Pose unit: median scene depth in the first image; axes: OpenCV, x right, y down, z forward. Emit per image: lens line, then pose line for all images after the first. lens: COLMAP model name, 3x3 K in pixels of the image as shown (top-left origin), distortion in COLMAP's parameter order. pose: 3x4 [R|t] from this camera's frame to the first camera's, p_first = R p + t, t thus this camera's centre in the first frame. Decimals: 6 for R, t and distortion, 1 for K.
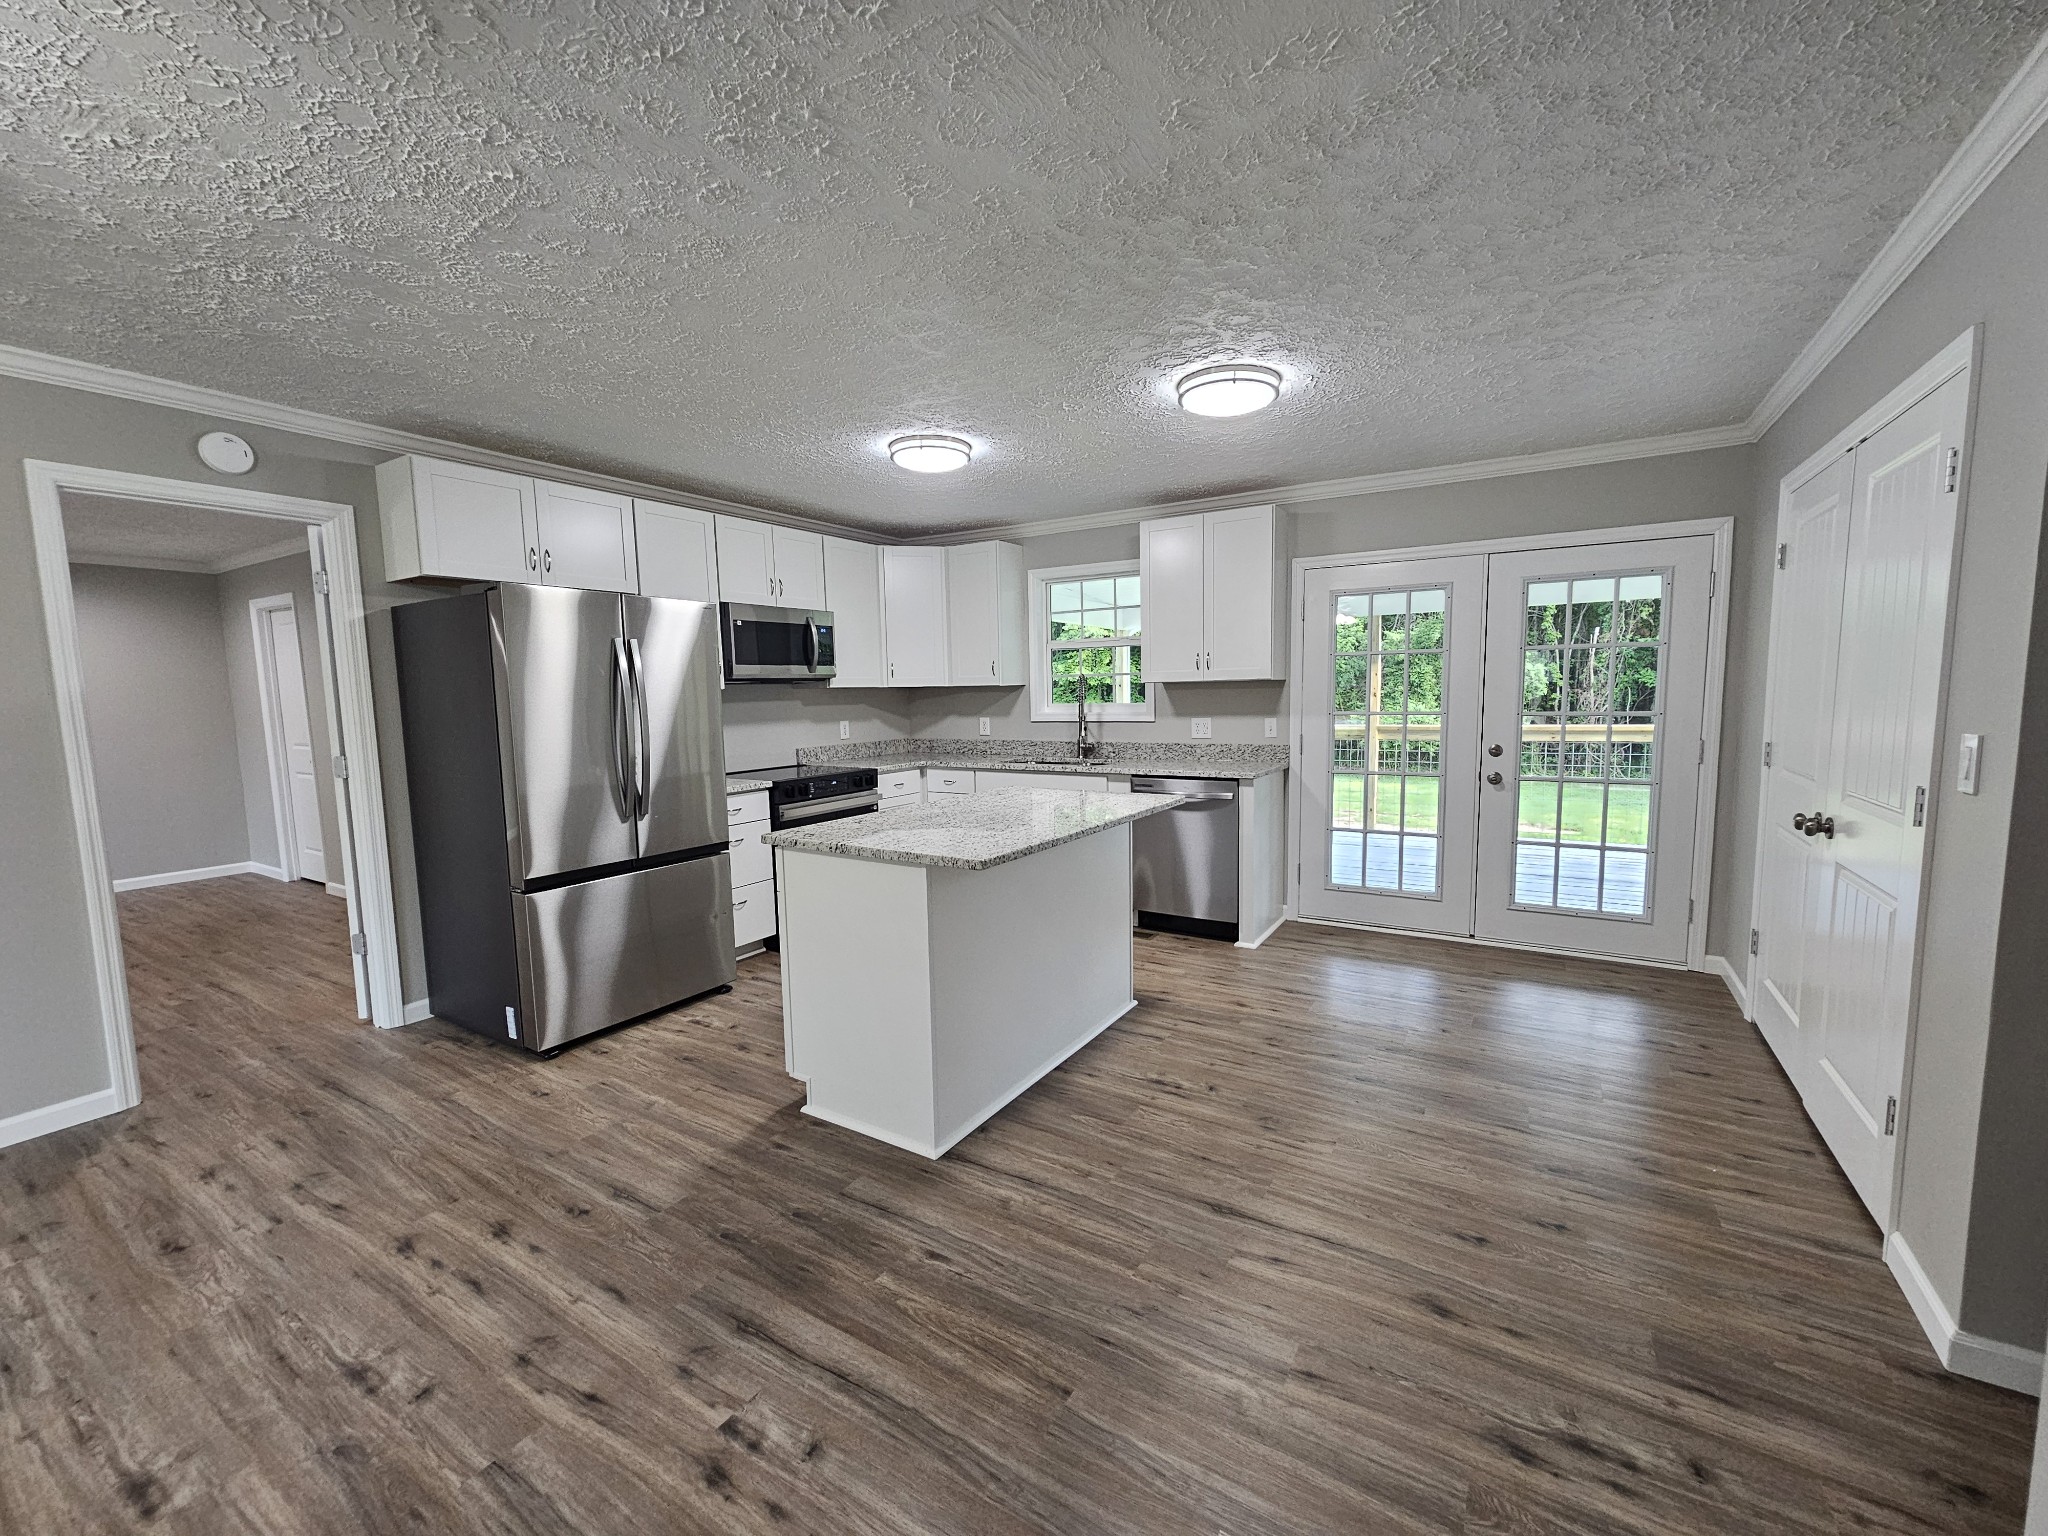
lens RADIAL K [[831.8, 0, 1026.1], [0, 831.8, 778.4], [0, 0, 1]] dist [-0.001372, 0.001000]
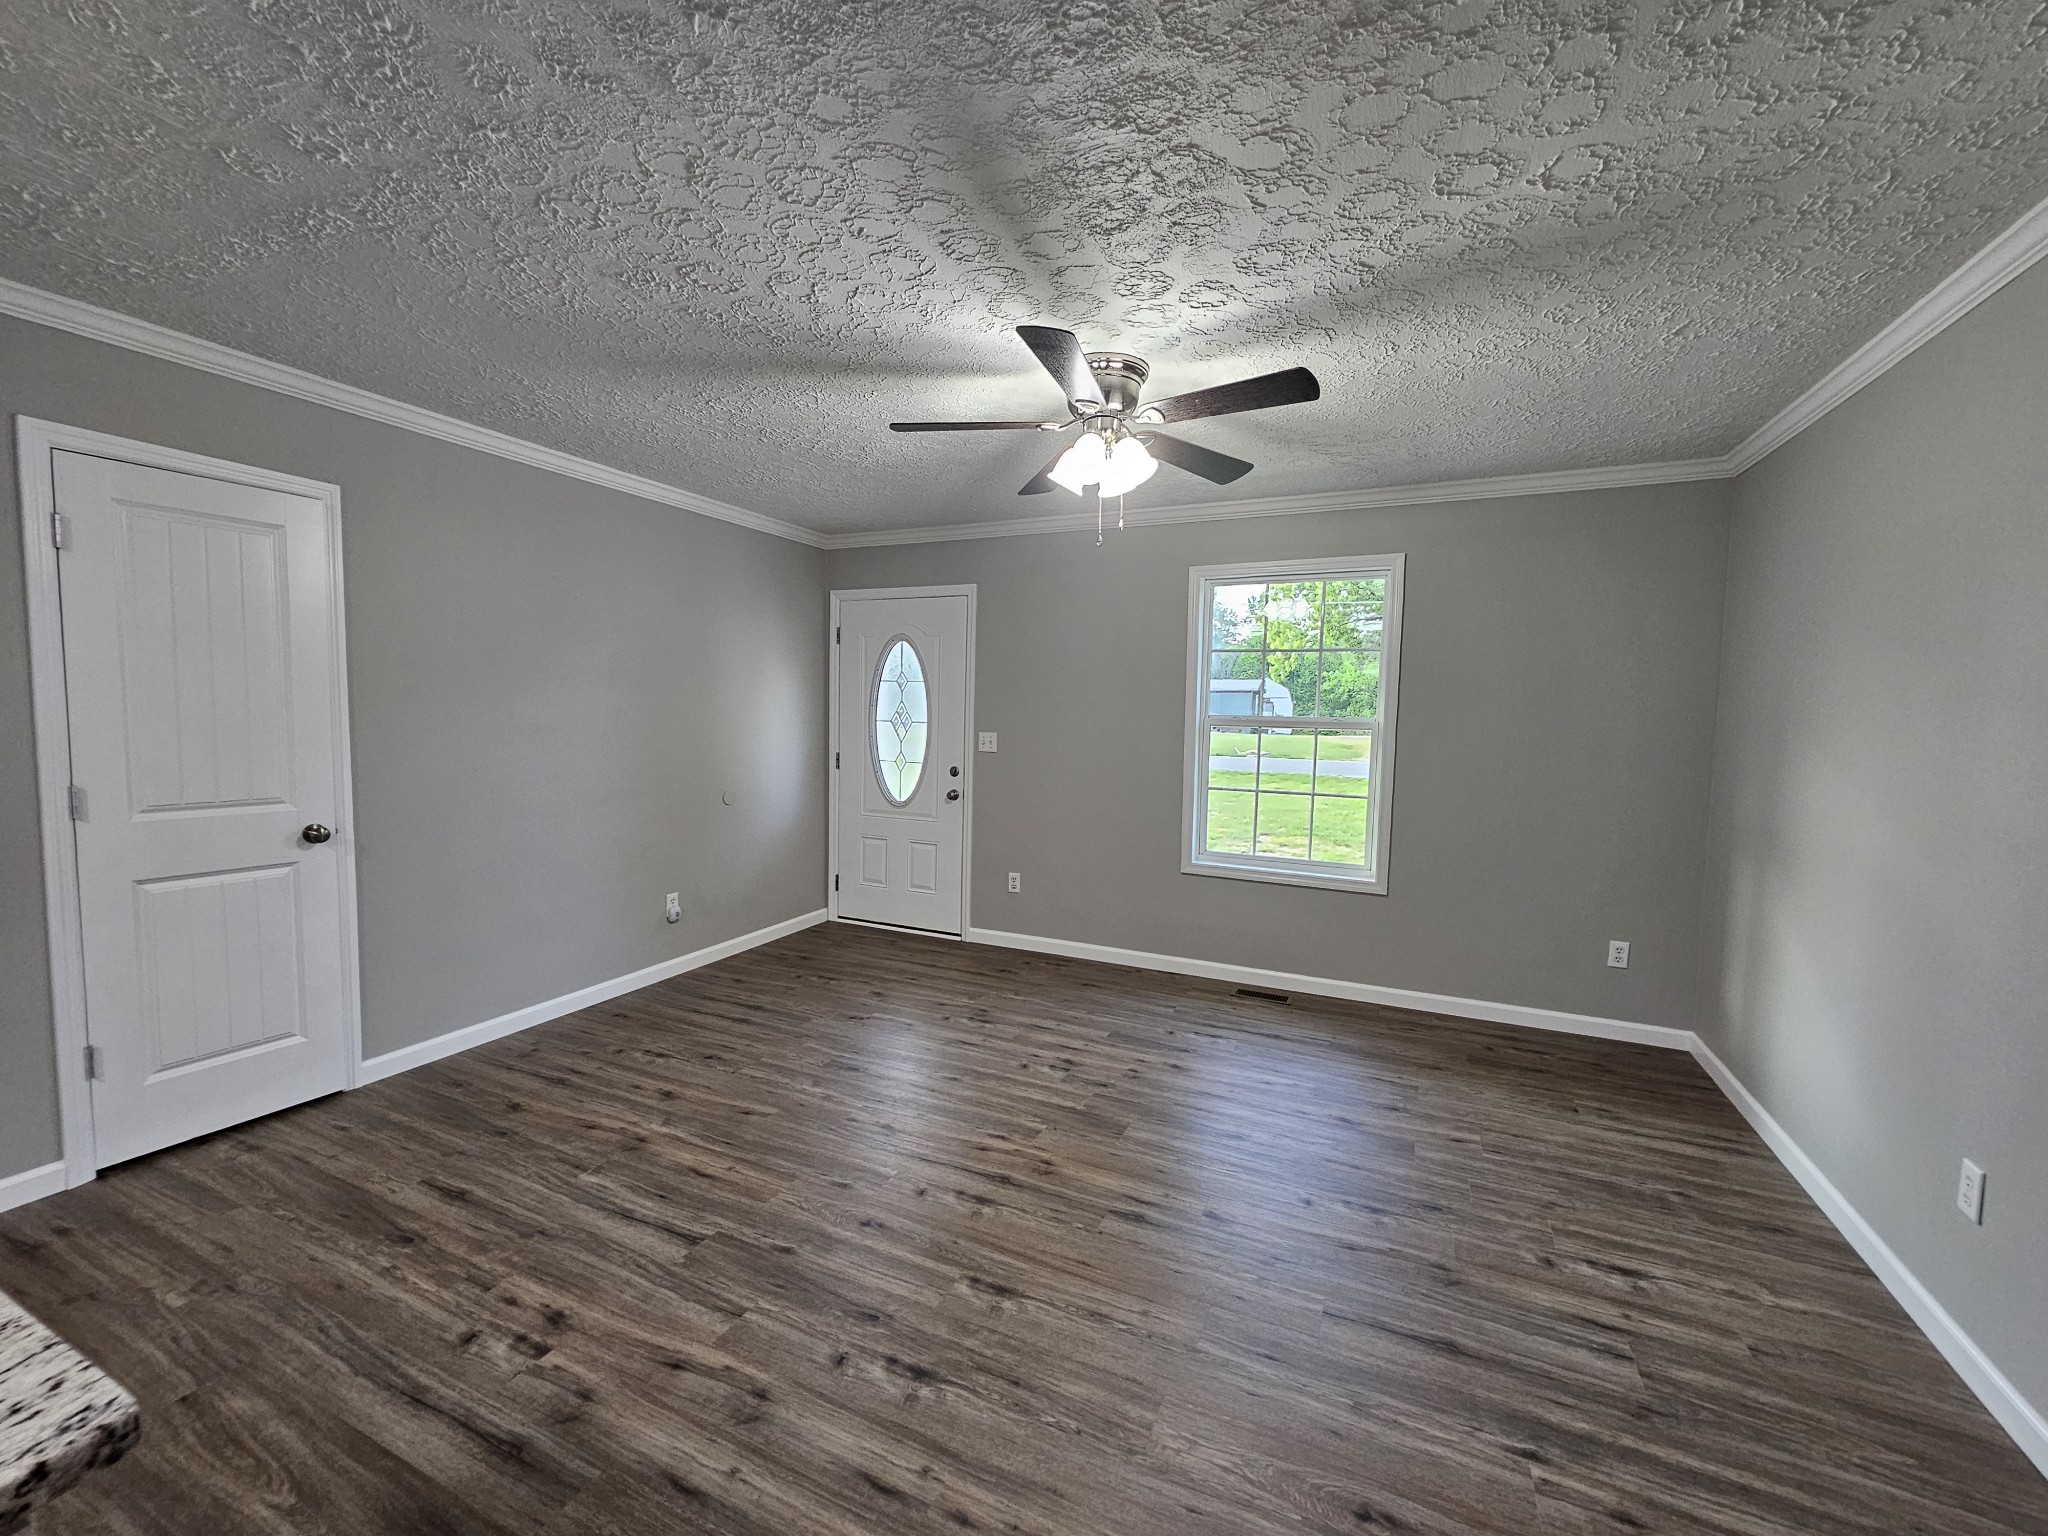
lens RADIAL K [[831.8, 0, 1031.8], [0, 831.8, 767.2], [0, 0, 1]] dist [-0.001372, 0.001000]
pose [[-0.991366, 0.005576, -0.131008, -0.317471], [-0.017361, 0.984719, 0.173284, -0.081816], [0.129972, 0.174062, -0.976120, 0.744370]]
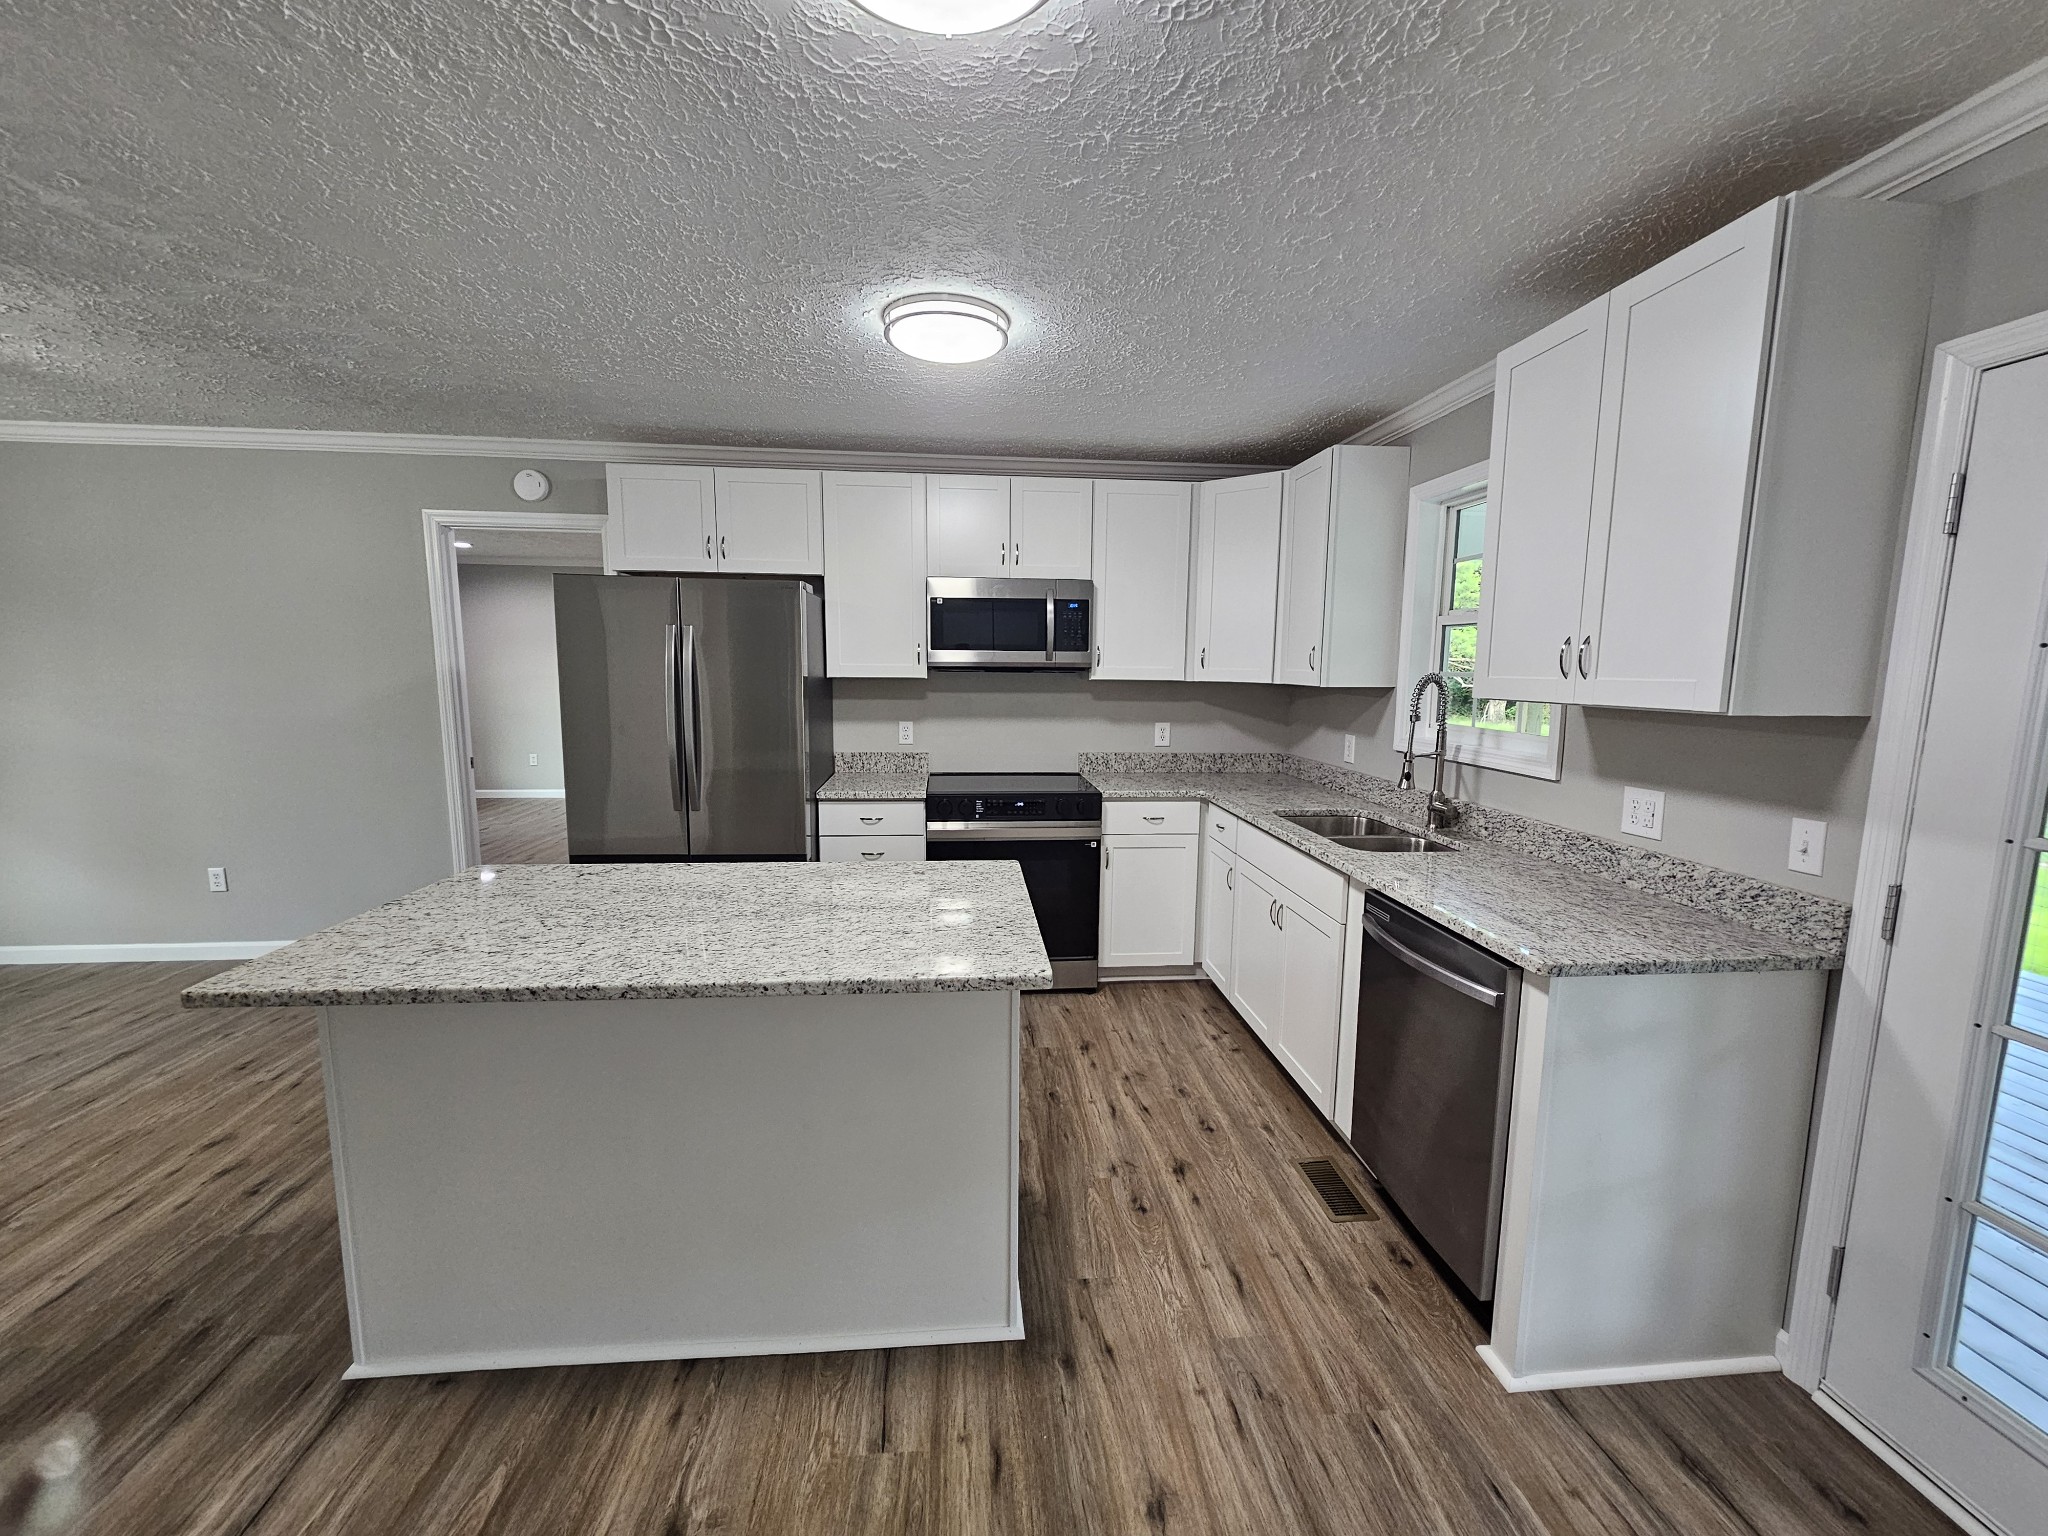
lens RADIAL K [[831.8, 0, 1029.7], [0, 831.8, 776.9], [0, 0, 1]] dist [-0.001372, 0.001000]
pose [[0.608450, 0.135027, -0.782020, 0.404418], [-0.108989, 0.990299, 0.086191, -0.093486], [0.786072, 0.032789, 0.617264, 0.564434]]
